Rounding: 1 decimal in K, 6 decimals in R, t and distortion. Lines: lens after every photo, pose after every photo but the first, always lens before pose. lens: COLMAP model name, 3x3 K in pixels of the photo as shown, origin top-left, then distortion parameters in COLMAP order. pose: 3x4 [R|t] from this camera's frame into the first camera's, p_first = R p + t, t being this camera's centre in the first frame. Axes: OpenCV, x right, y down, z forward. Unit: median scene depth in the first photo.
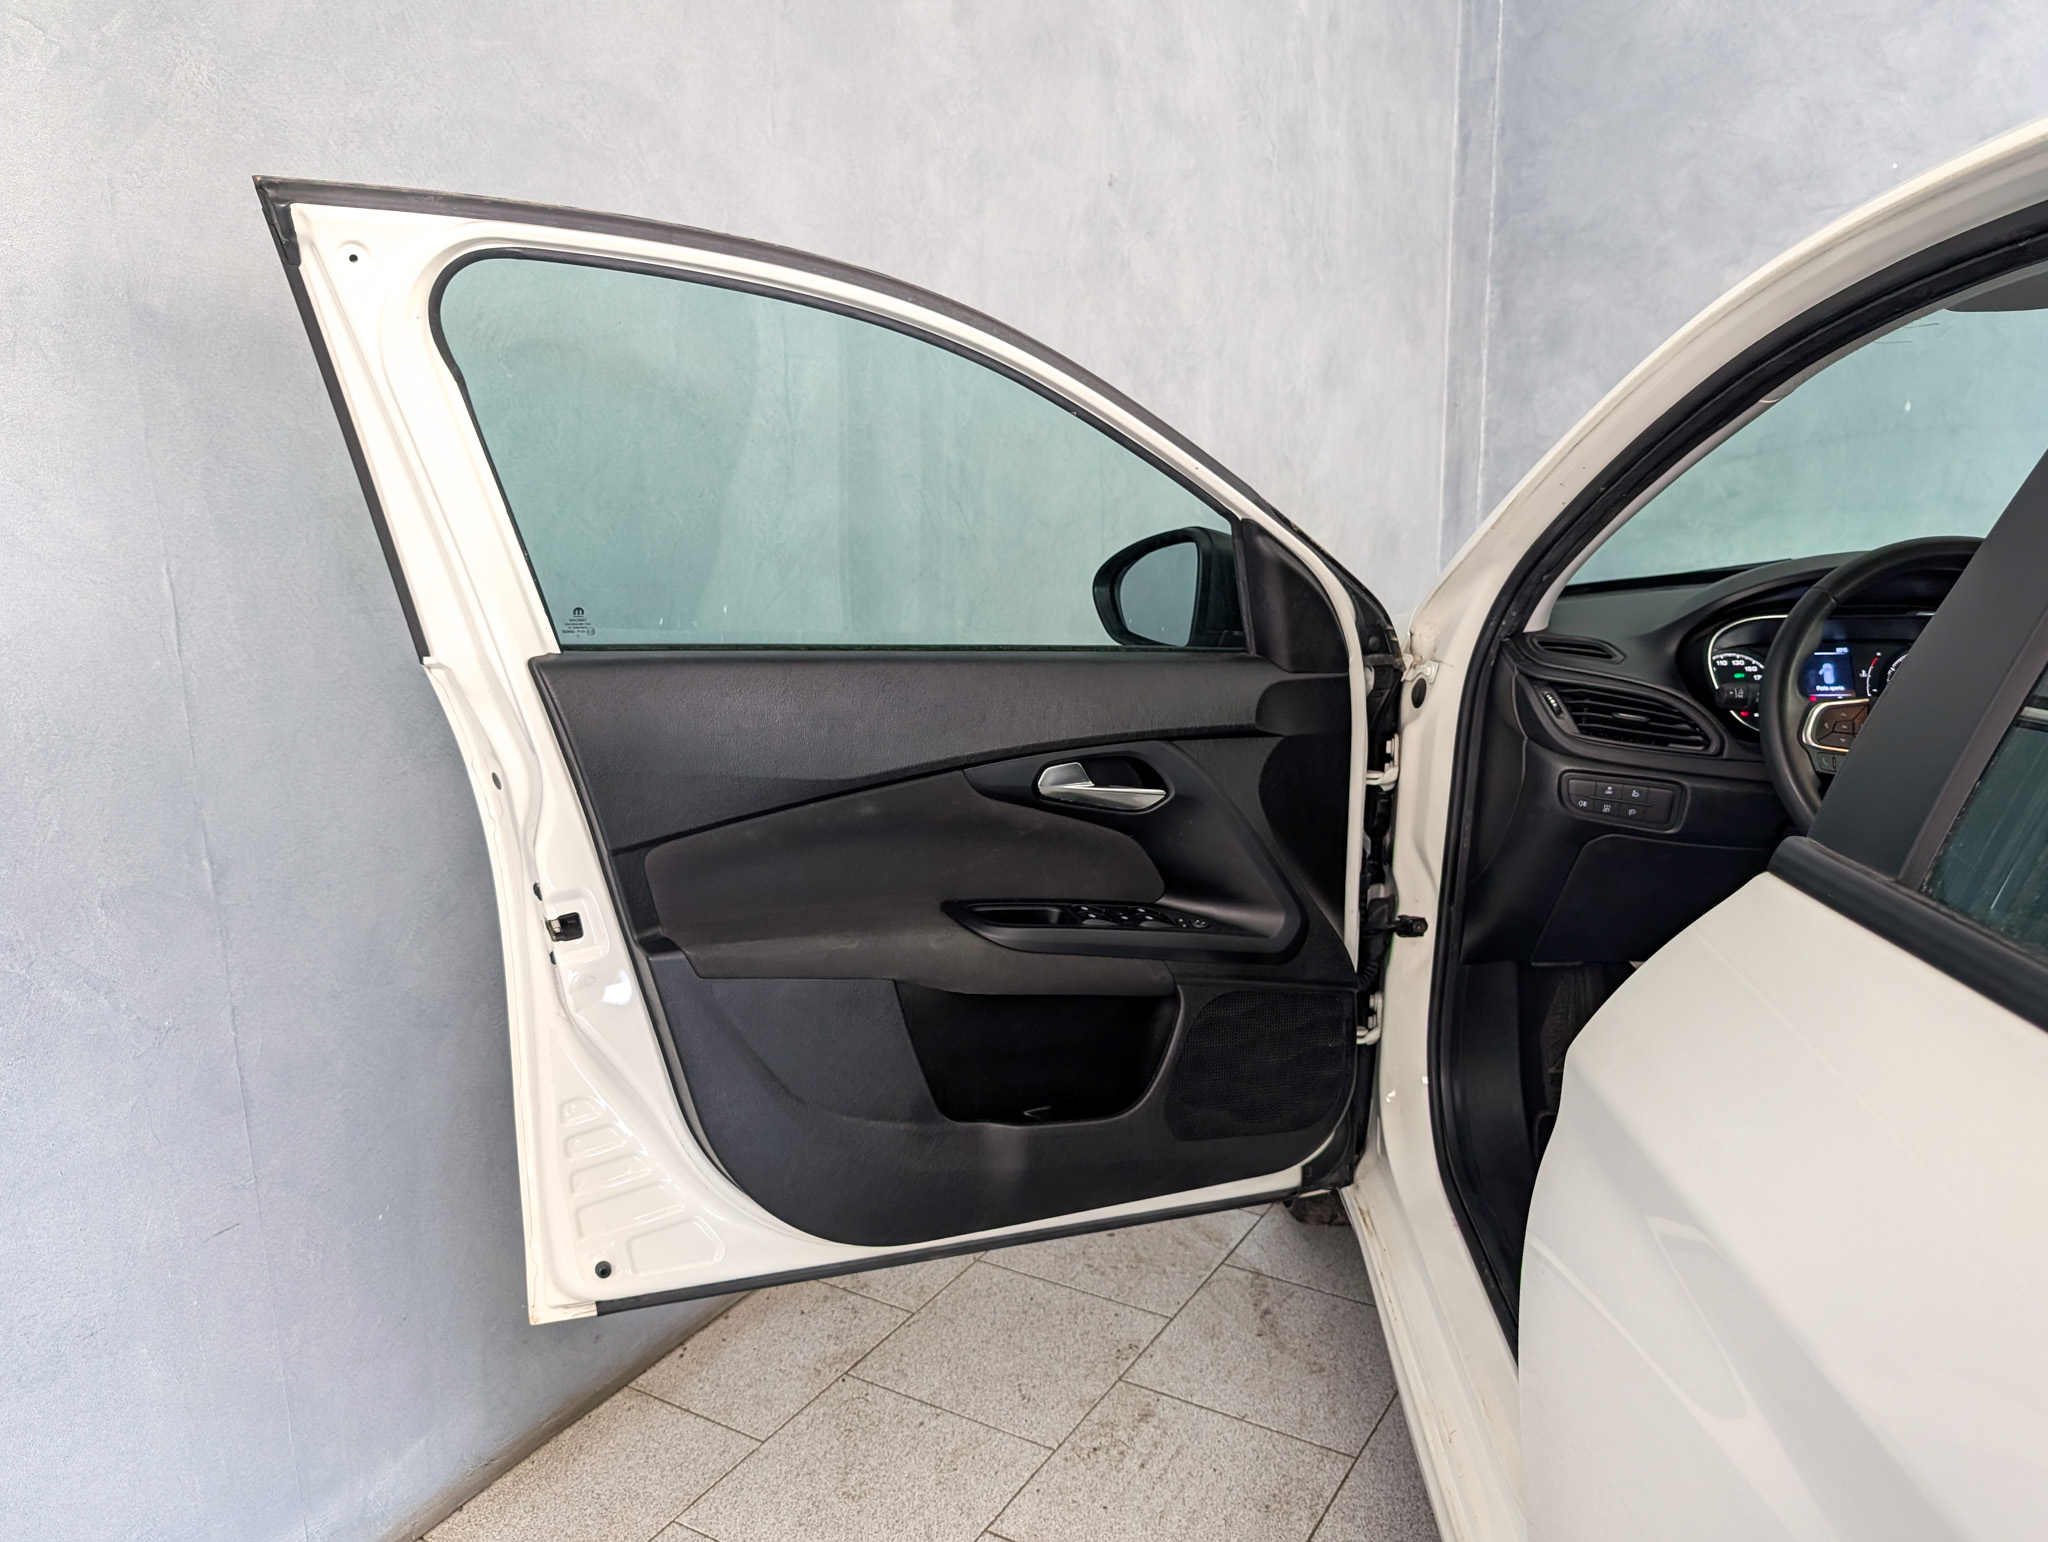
lens RADIAL K [[1548.7, 0, 1024.0], [0, 1548.7, 771.0], [0, 0, 1]] dist [-0.002927, -0.000322]
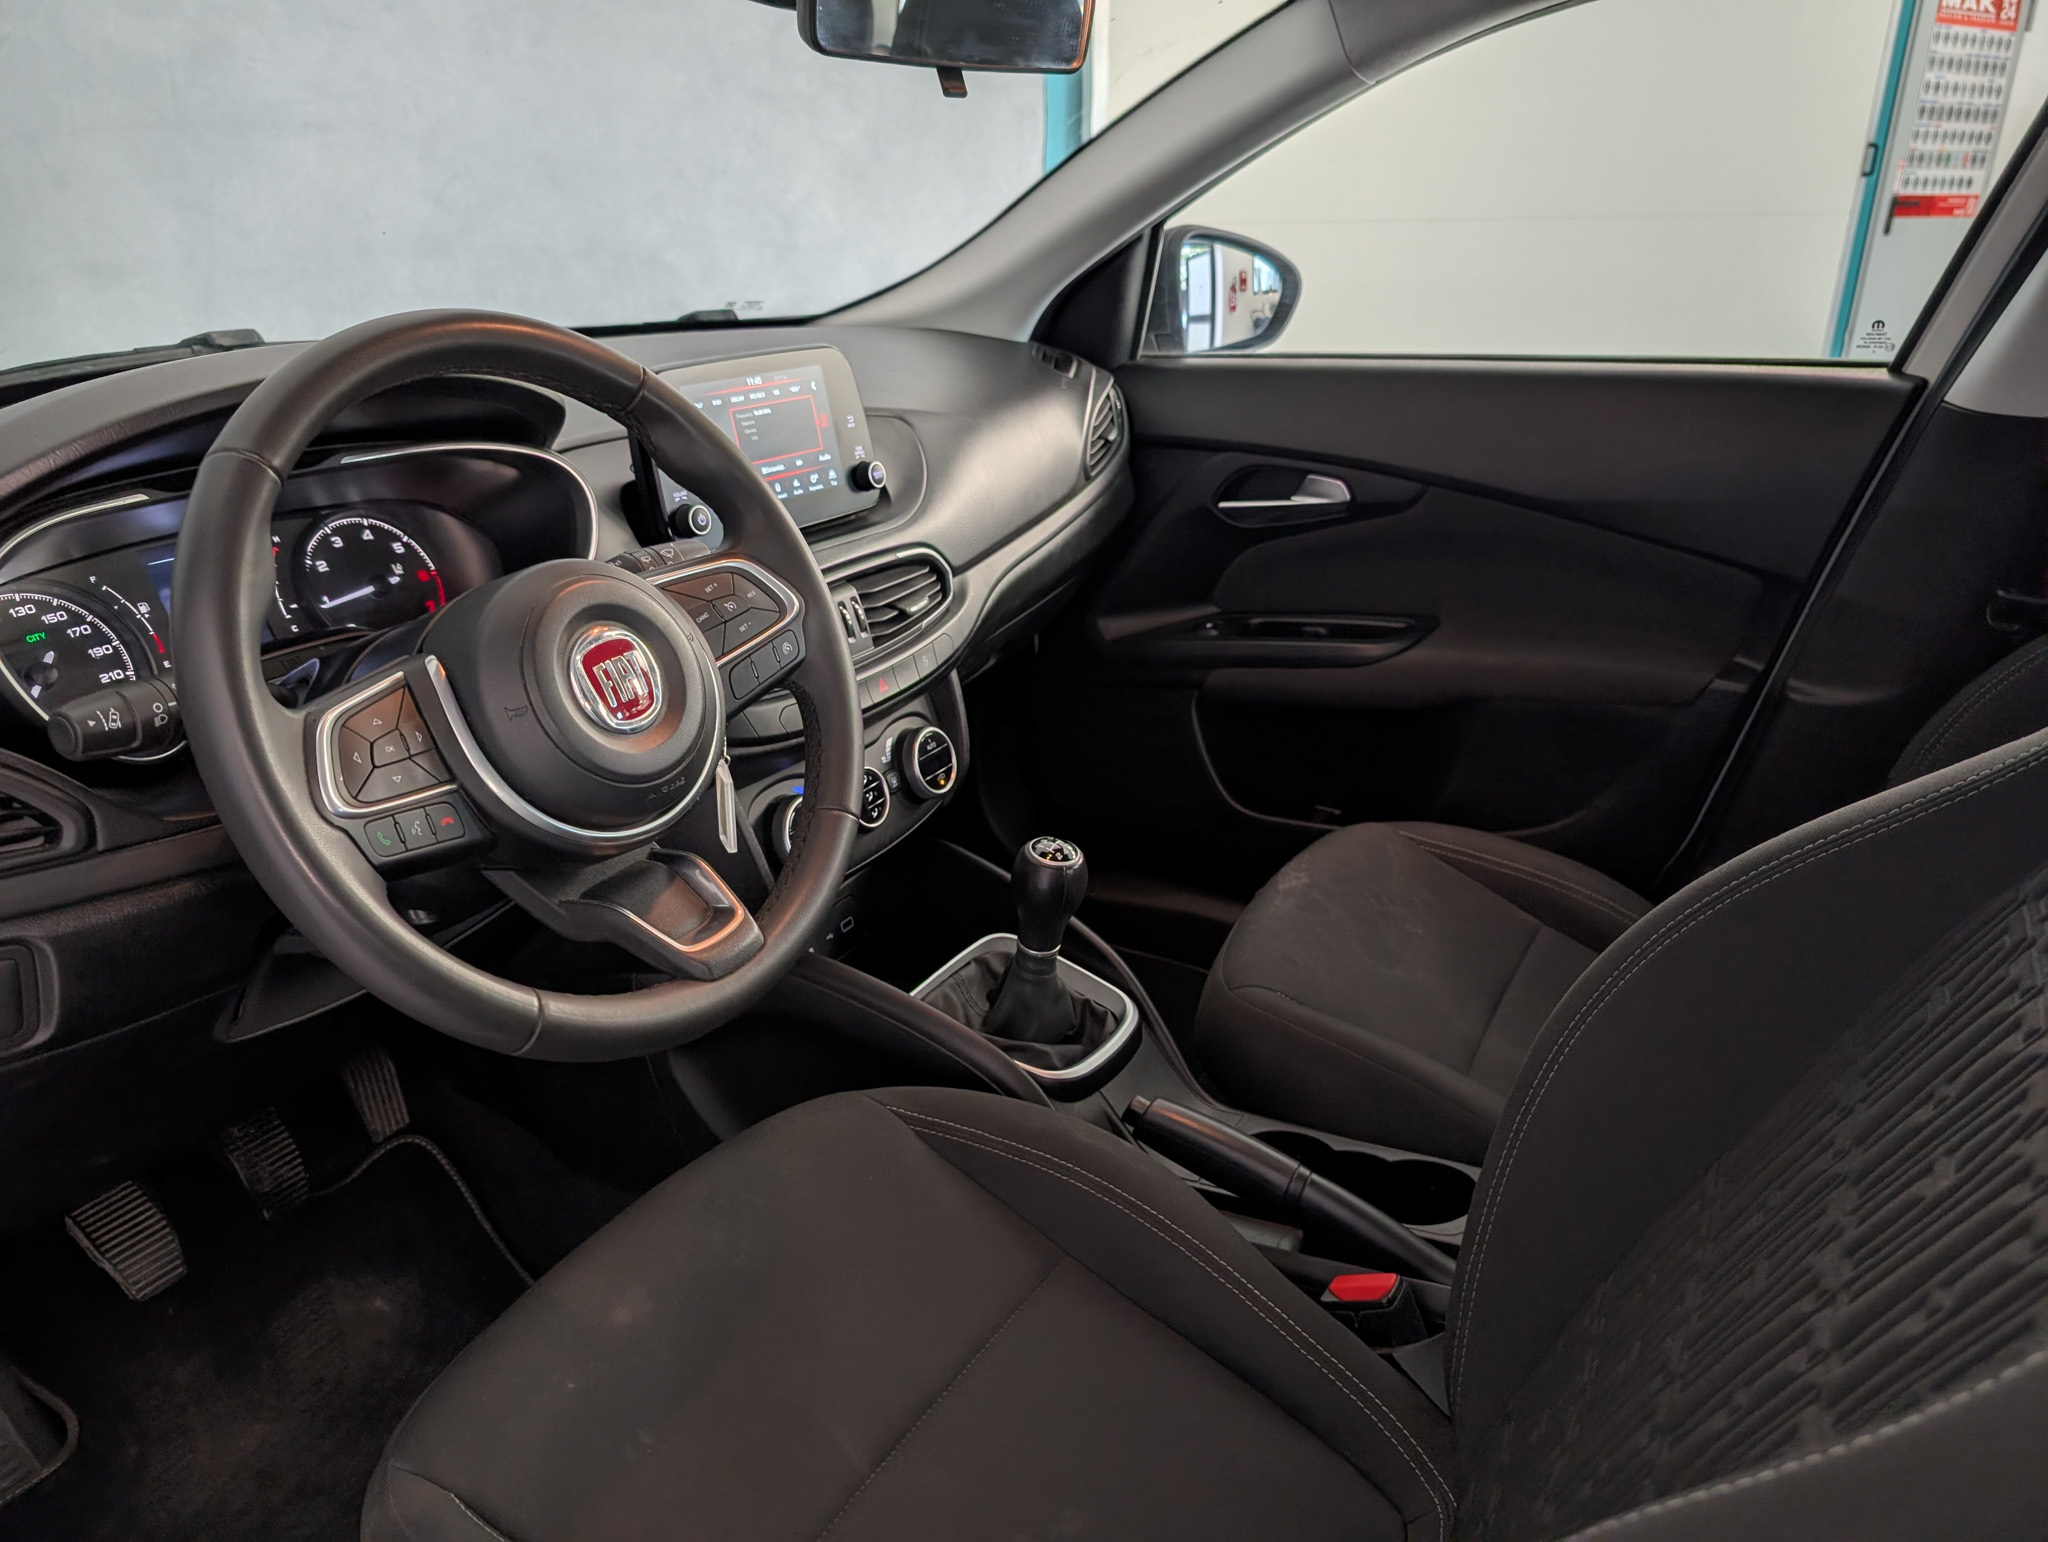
lens RADIAL K [[1466.5, 0, 1025.2], [0, 1466.5, 801.3], [0, 0, 1]] dist [0.000678, -0.002237]
pose [[0.442431, -0.330230, 0.833789, 0.206482], [0.187517, 0.943248, 0.274081, -0.081306], [-0.876979, 0.035087, 0.479246, 0.521677]]
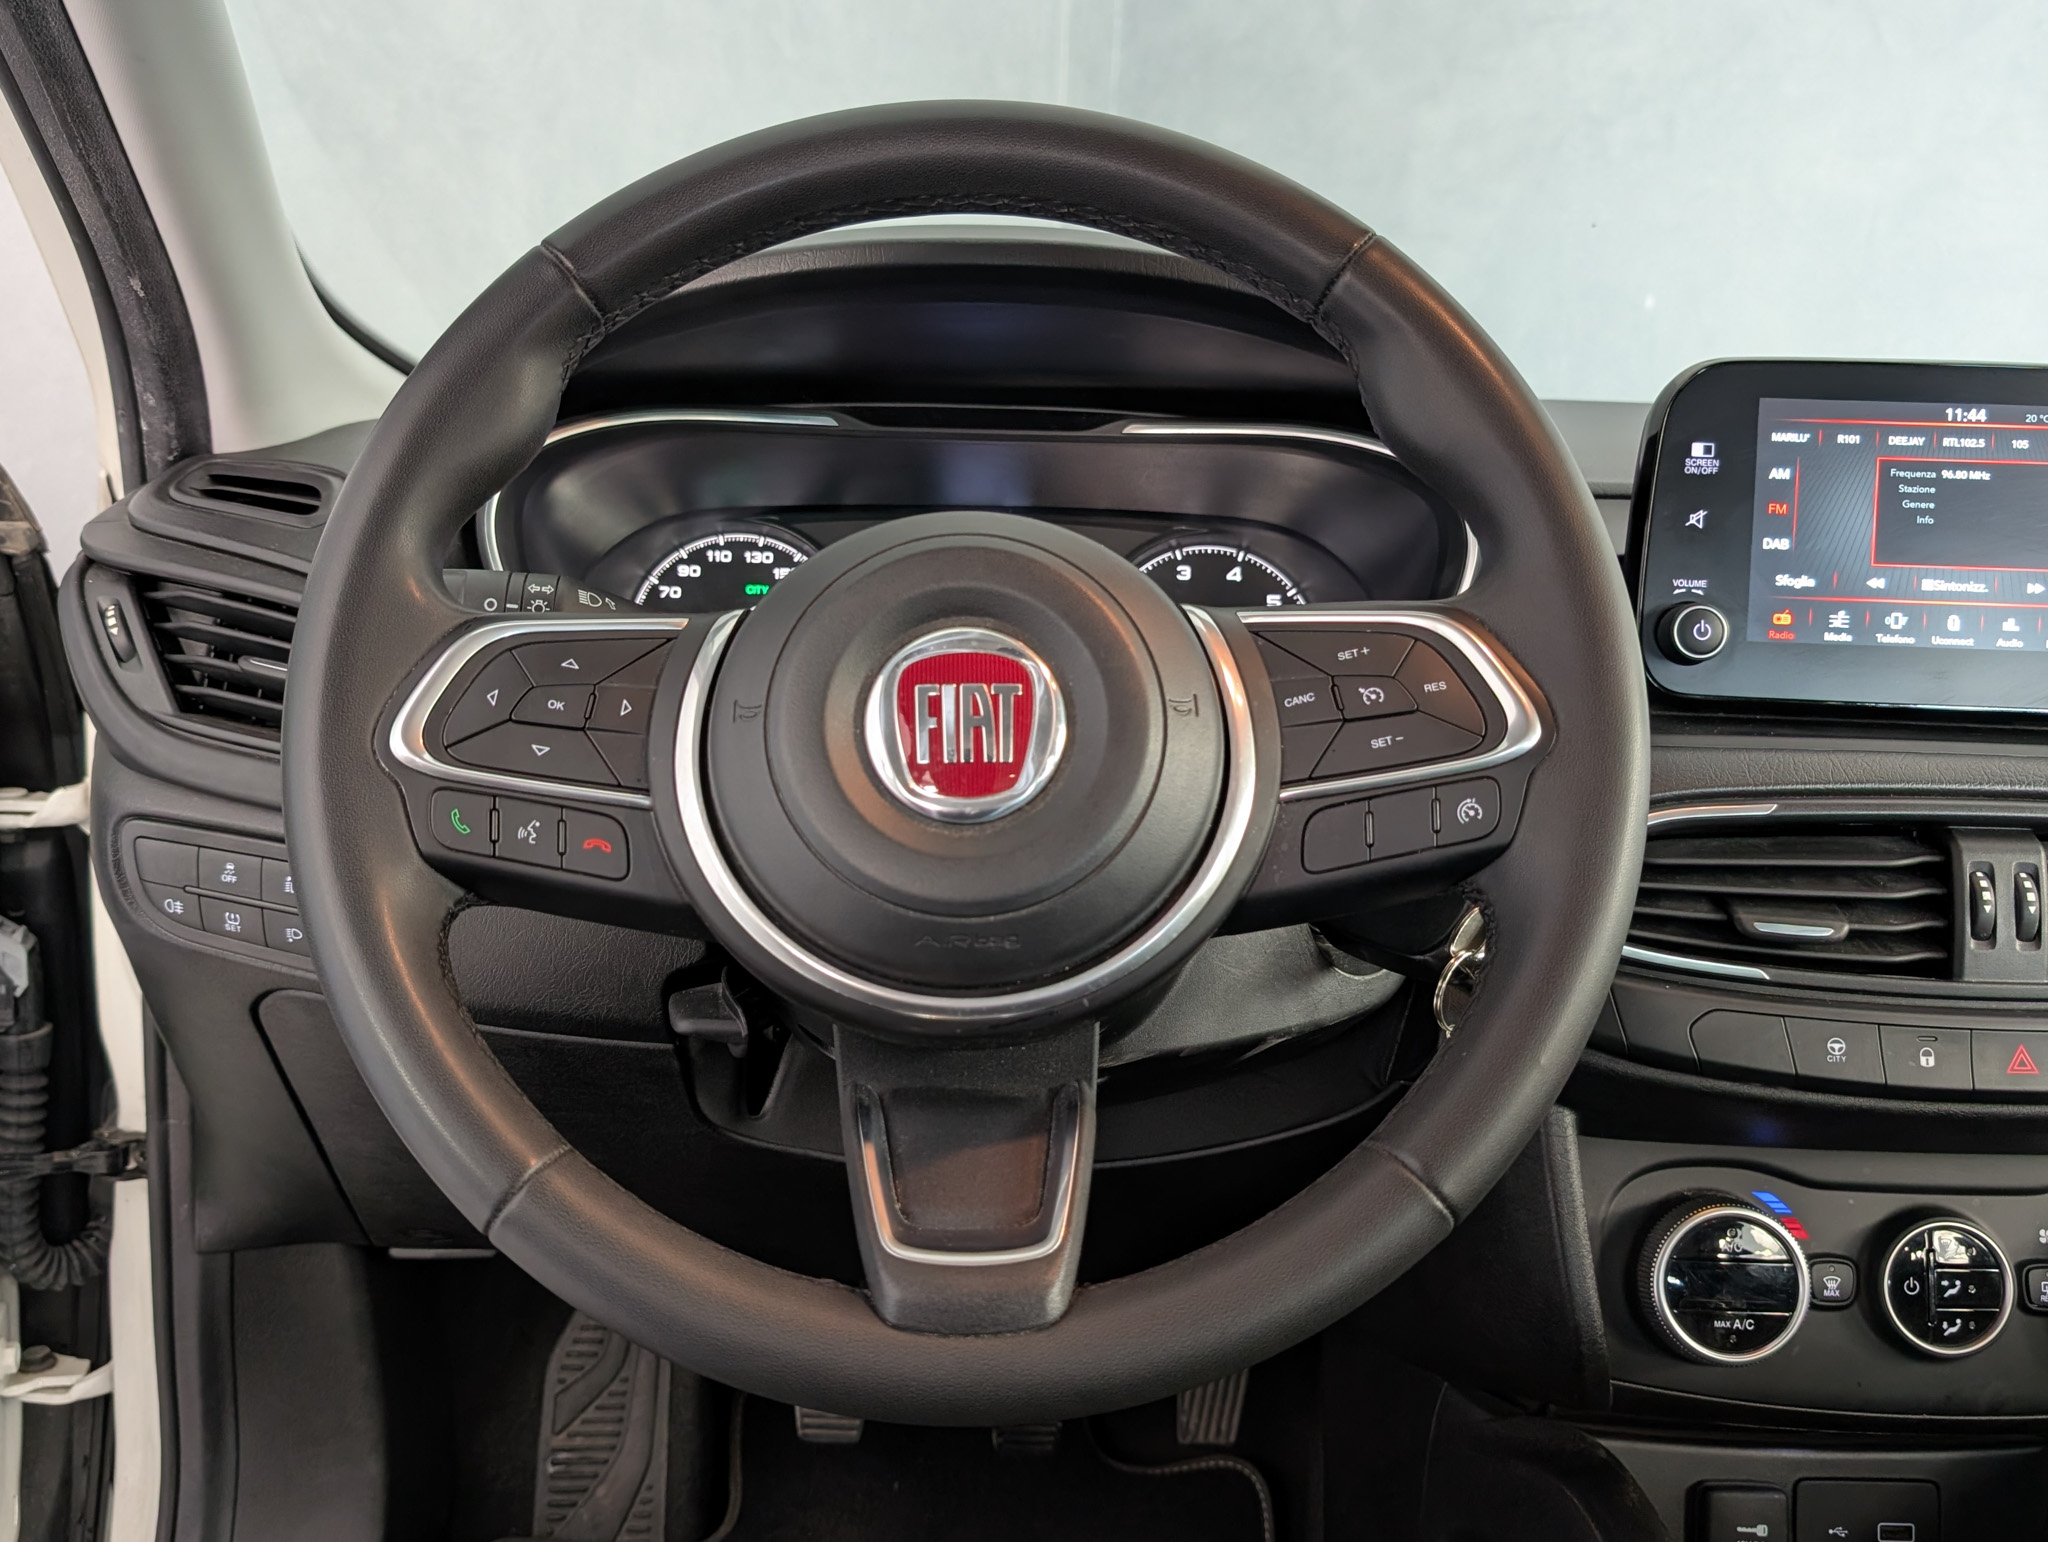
lens RADIAL K [[1716.6, 0, 932.6], [0, 1716.6, 797.4], [0, 0, 1]] dist [-0.004590, -0.002634]
pose [[0.997314, 0.036821, 0.063323, 0.483941], [-0.037635, 0.999223, 0.011711, -0.014840], [-0.062843, -0.014062, 0.997924, 0.555978]]
